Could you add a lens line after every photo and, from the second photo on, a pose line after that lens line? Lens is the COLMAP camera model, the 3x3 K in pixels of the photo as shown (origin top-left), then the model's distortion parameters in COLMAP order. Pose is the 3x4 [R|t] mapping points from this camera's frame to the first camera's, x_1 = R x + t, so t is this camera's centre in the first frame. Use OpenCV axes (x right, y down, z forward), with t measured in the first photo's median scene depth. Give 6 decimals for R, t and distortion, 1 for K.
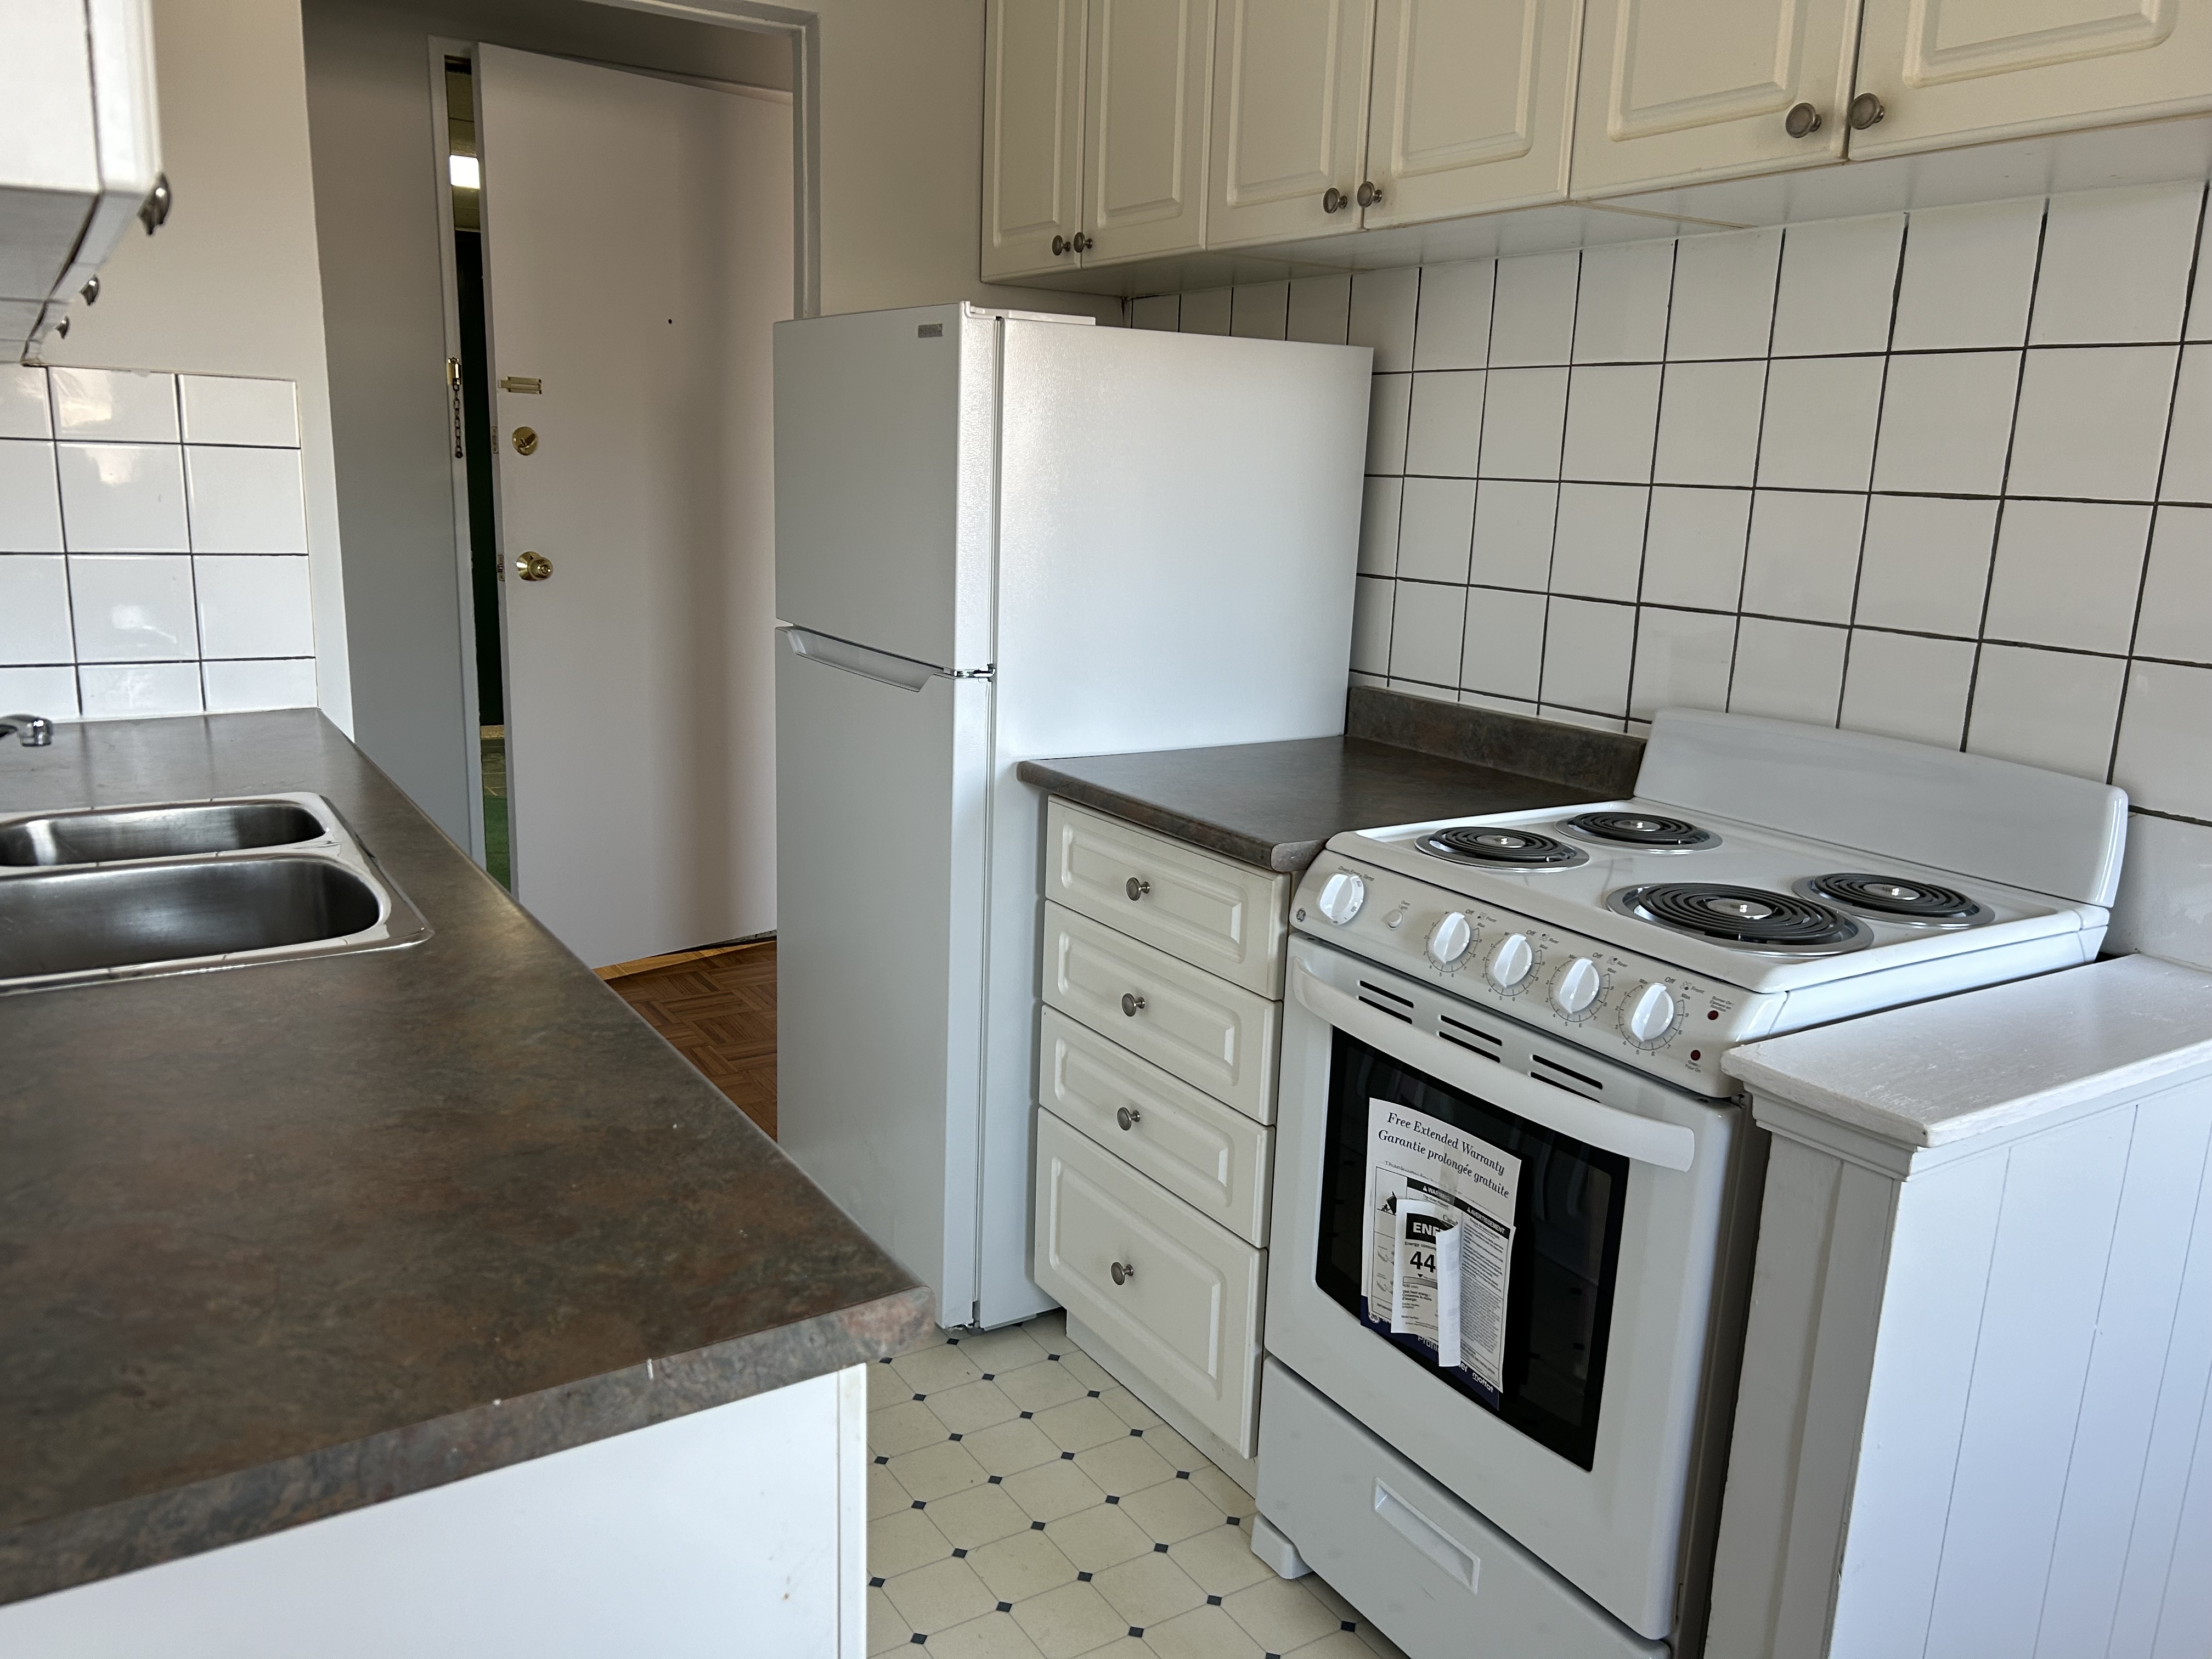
lens RADIAL K [[1649.1, 0, 1106.0], [0, 1649.1, 829.5], [0, 0, 1]] dist [0.099830, -0.122189]
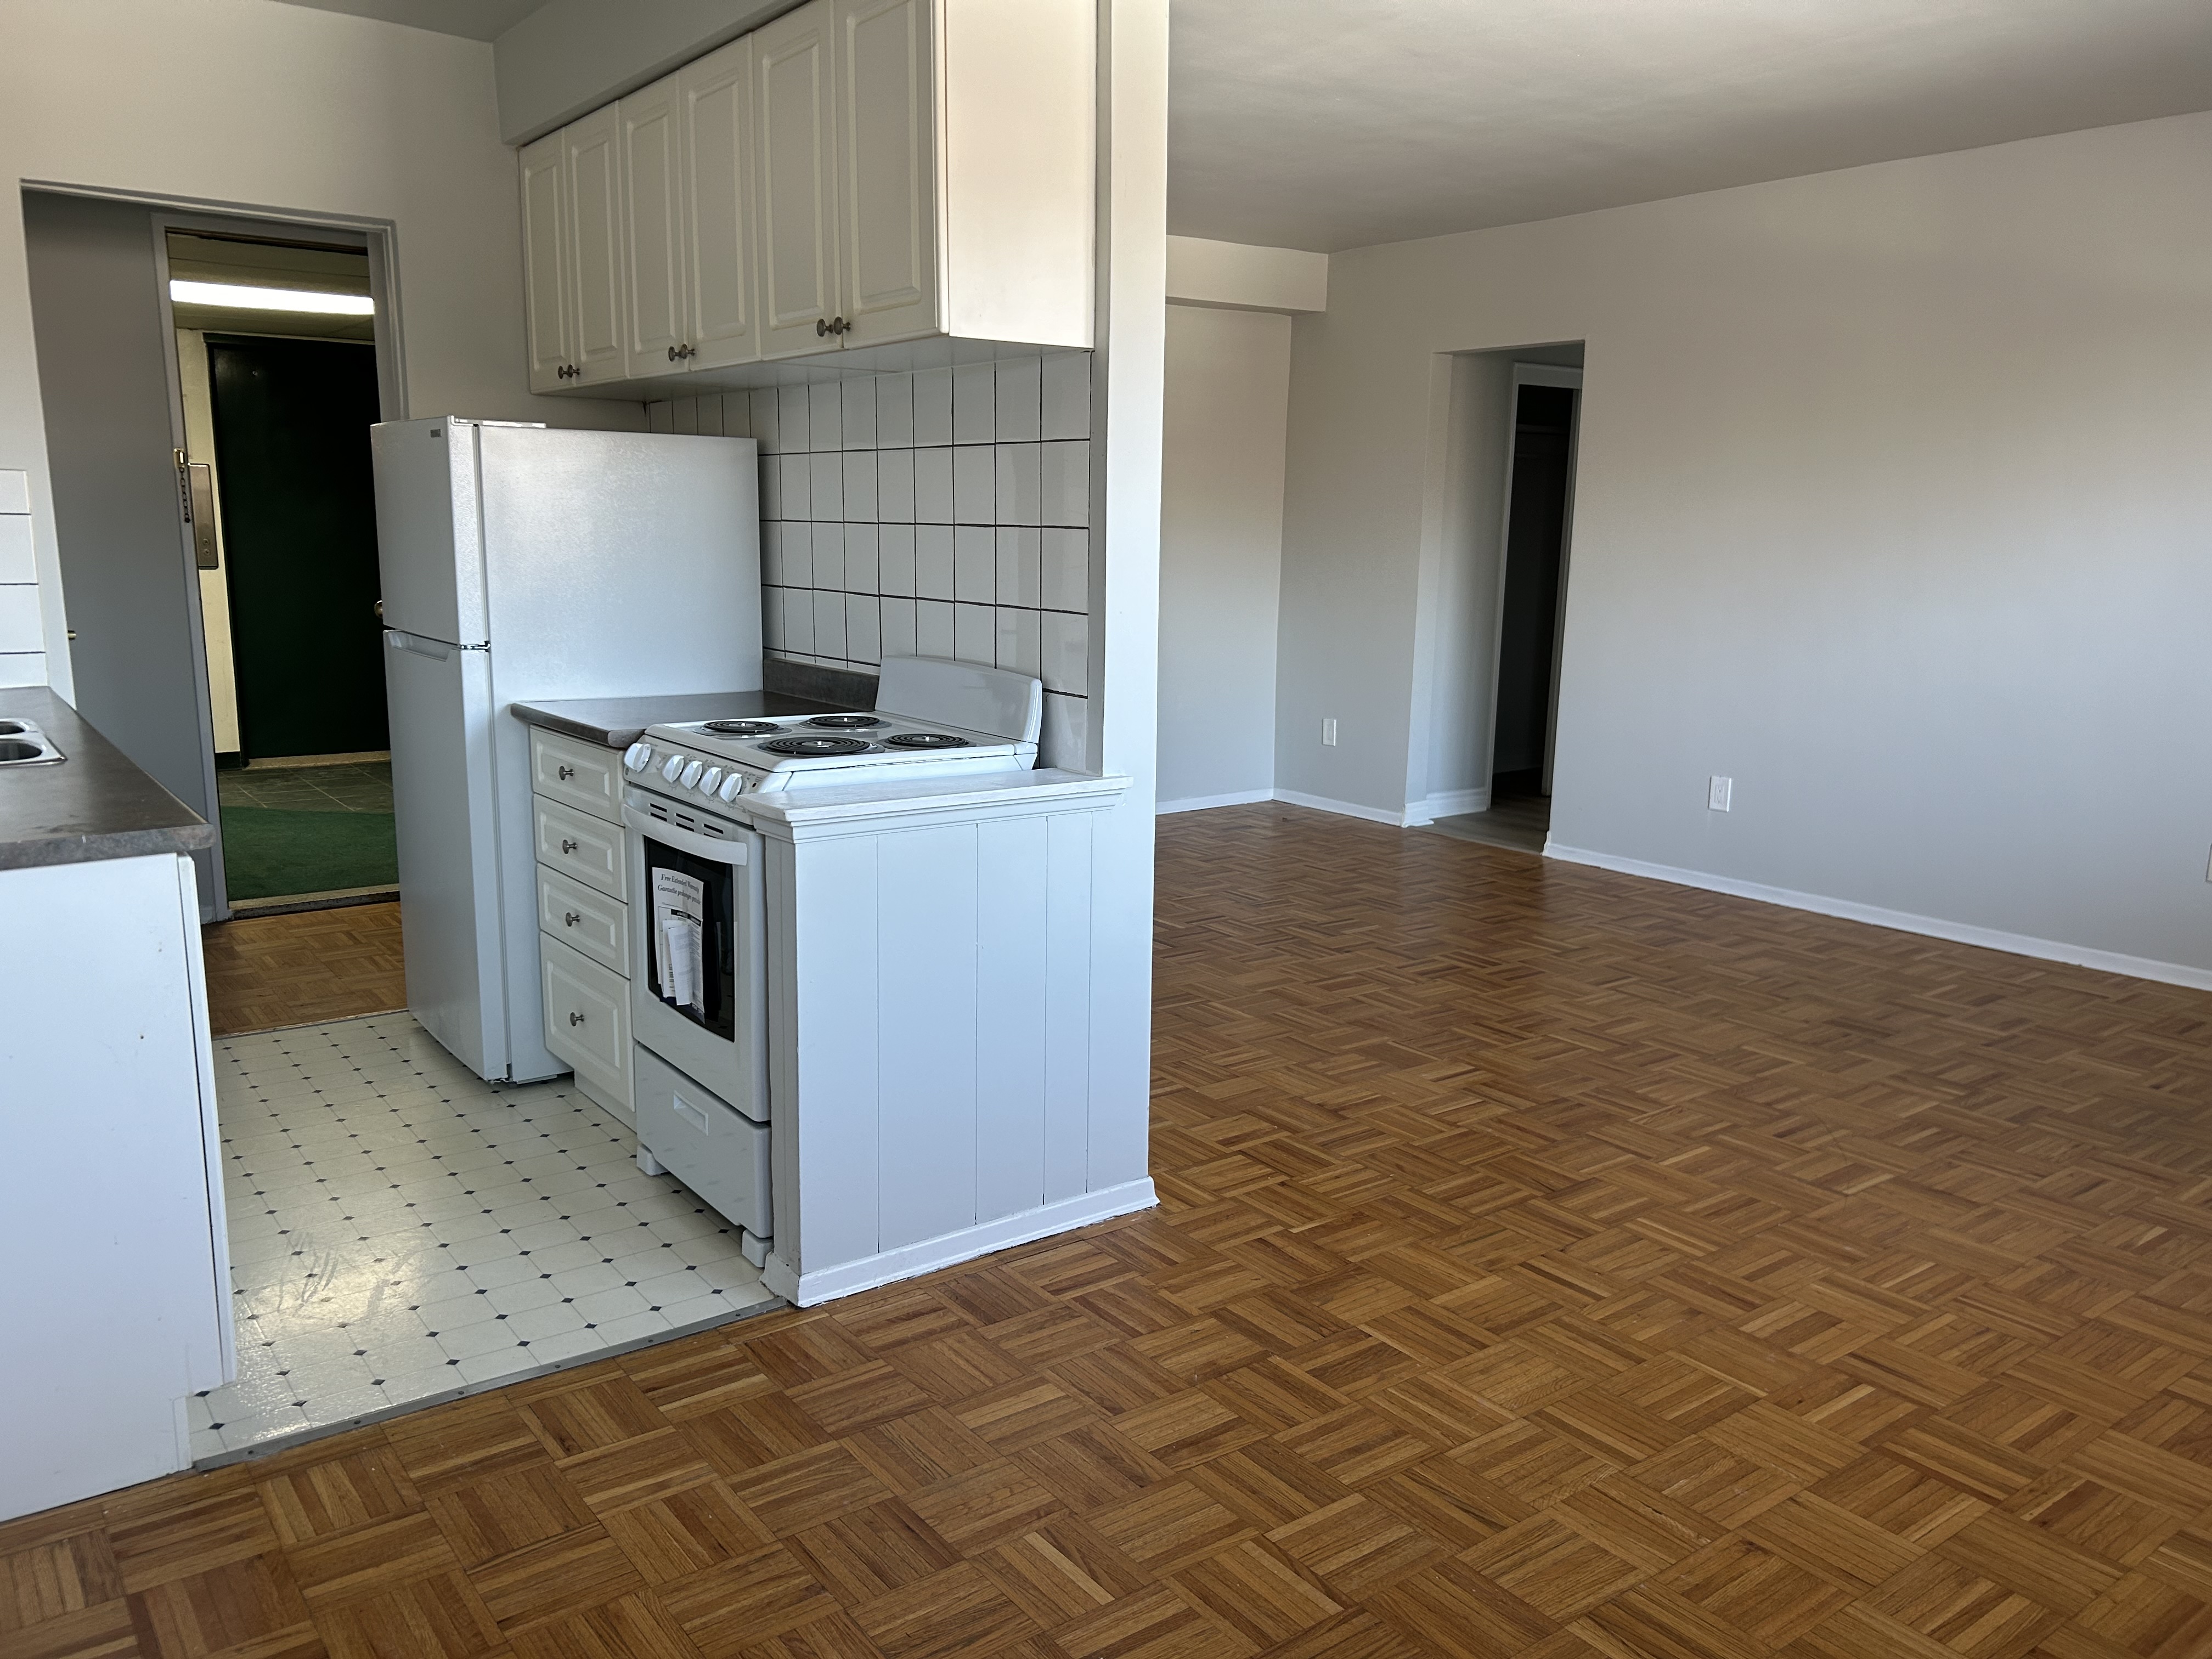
lens RADIAL K [[1652.1, 0, 1052.9], [0, 1652.1, 832.9], [0, 0, 1]] dist [0.119342, -0.081573]
pose [[0.998666, -0.031896, 0.040613, 0.403689], [0.033223, 0.998922, -0.032430, 0.154344], [-0.039535, 0.033736, 0.998649, -0.620054]]
